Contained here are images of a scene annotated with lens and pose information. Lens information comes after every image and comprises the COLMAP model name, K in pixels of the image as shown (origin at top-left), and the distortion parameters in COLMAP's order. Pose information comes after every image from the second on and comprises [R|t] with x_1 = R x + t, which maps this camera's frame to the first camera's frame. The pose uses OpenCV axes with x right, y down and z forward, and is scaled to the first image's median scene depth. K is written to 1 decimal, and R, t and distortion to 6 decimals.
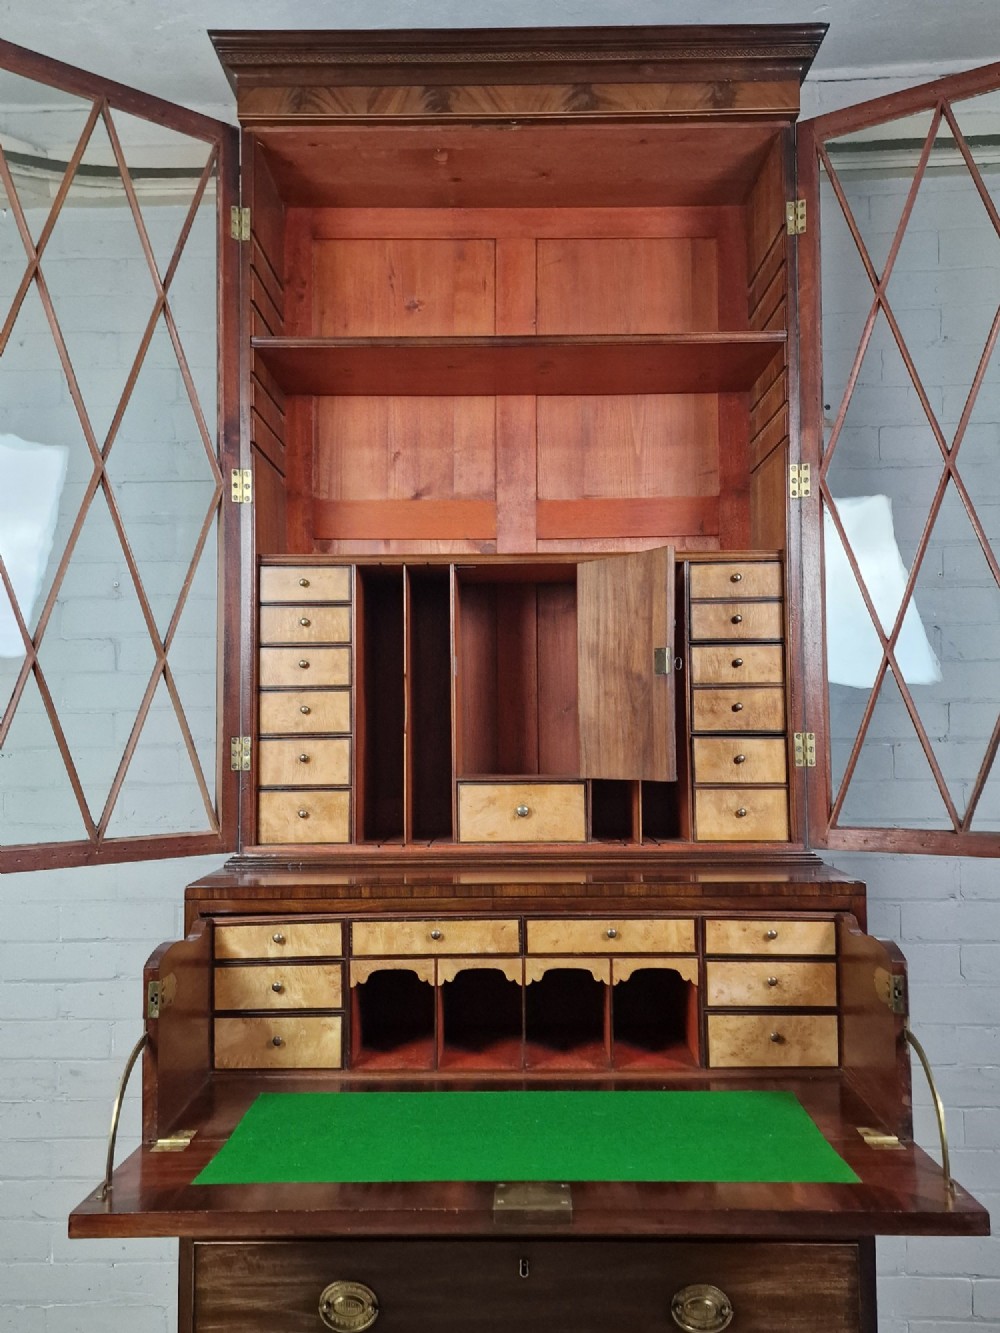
lens RADIAL K [[1170.7, 0, 503.6], [0, 1170.7, 658.8], [0, 0, 1]] dist [0.081835, -0.067183]
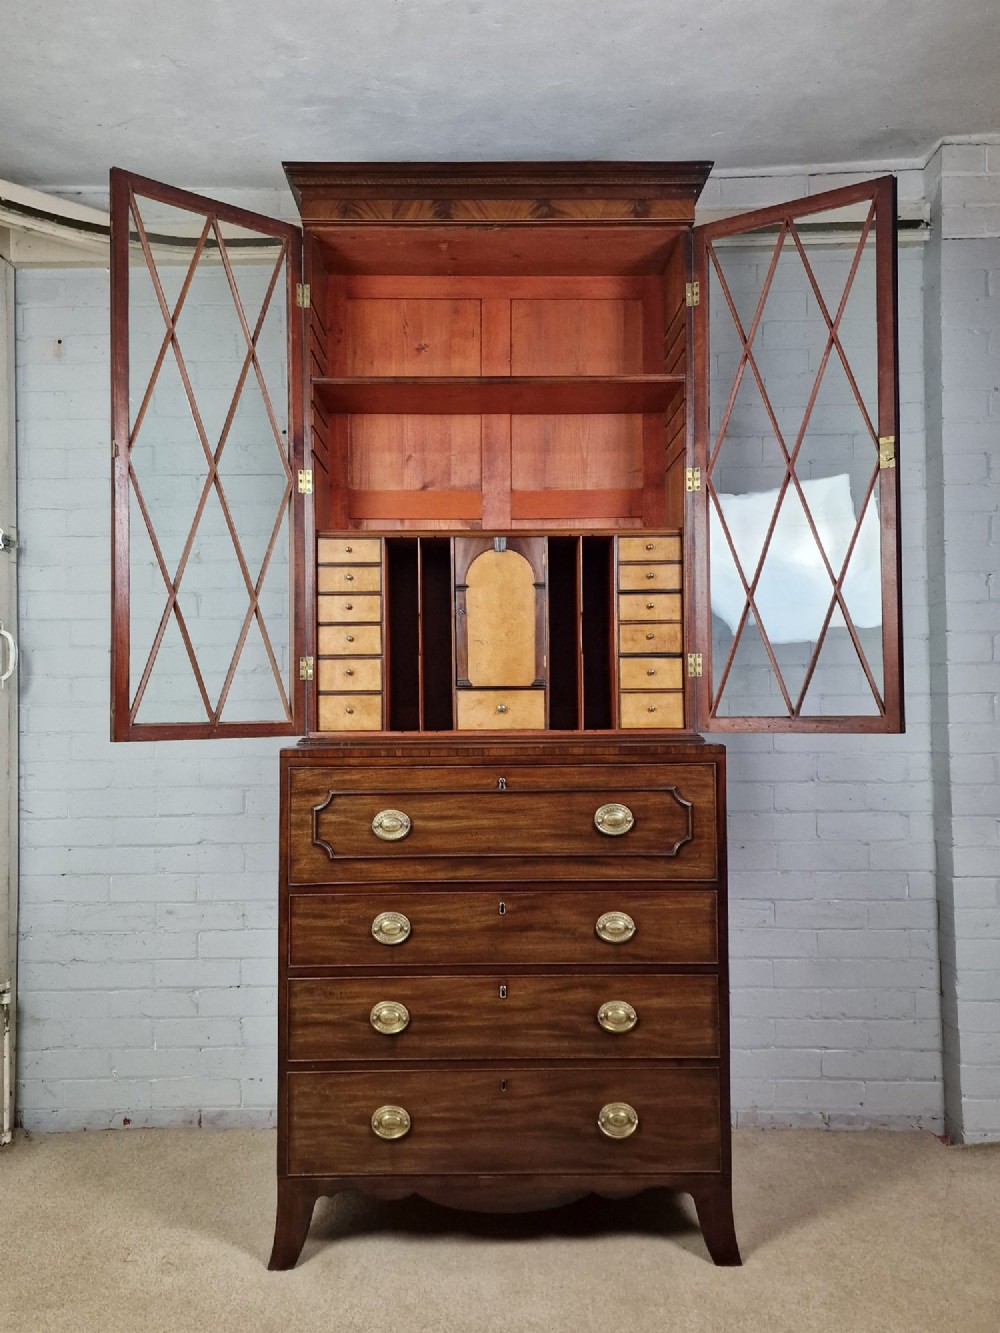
lens RADIAL K [[1169.2, 0, 493.9], [0, 1169.2, 666.6], [0, 0, 1]] dist [0.094557, -0.089455]
pose [[0.999859, 0.000237, 0.016764, -0.017001], [-0.000669, 0.999668, 0.025760, 0.040809], [-0.016752, -0.025768, 0.999528, -0.434103]]
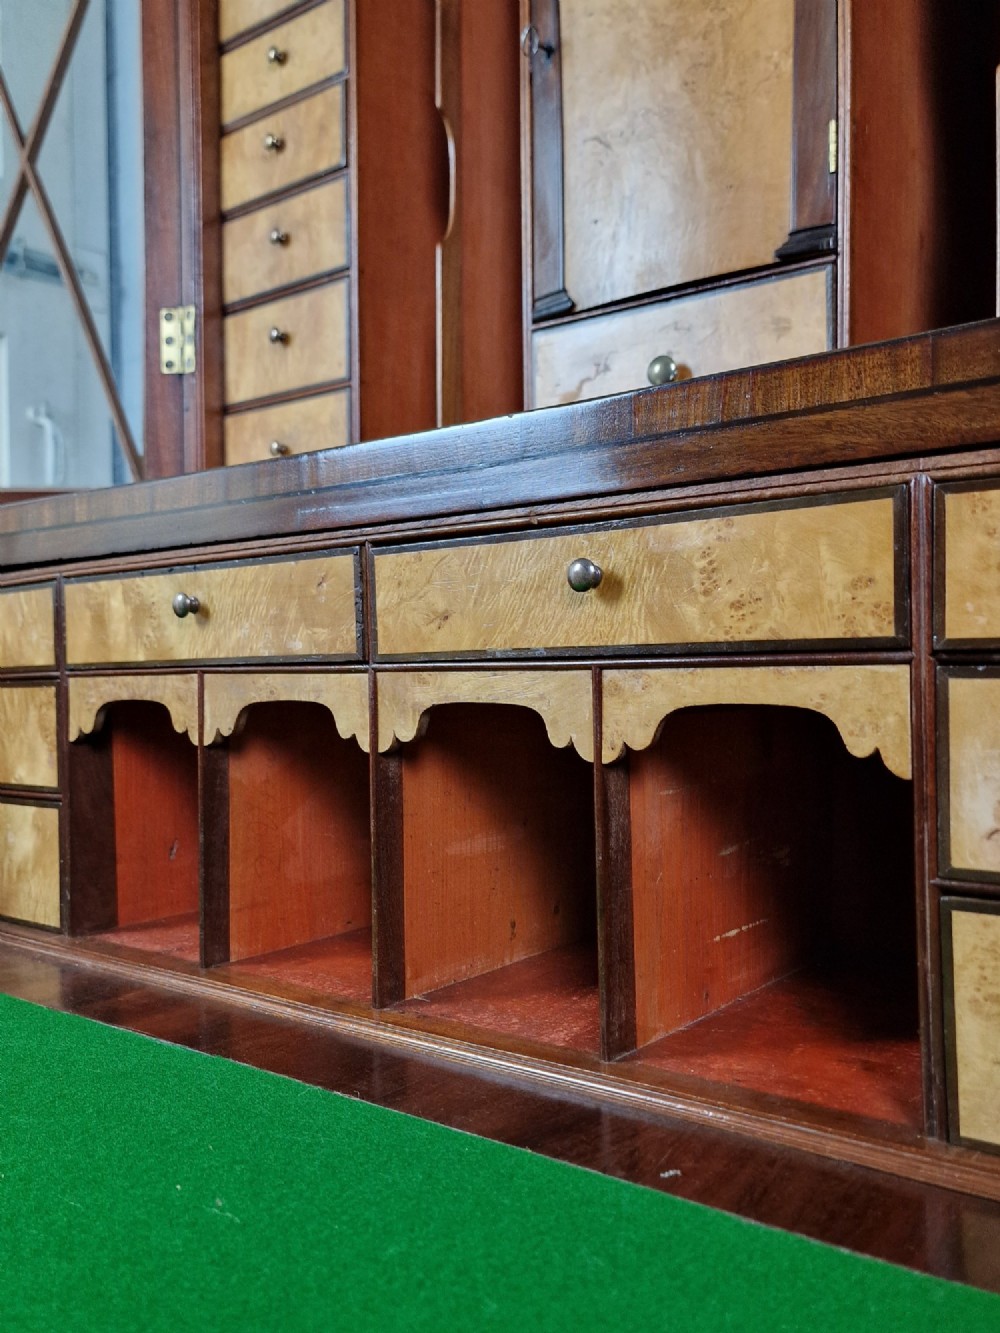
lens RADIAL K [[1191.7, 0, 497.6], [0, 1191.7, 644.3], [0, 0, 1]] dist [0.051434, -0.005478]
pose [[0.788970, -0.016007, -0.614223, 0.208312], [0.039999, 0.998878, 0.025348, 0.204723], [0.613128, -0.044567, 0.788725, 0.650015]]
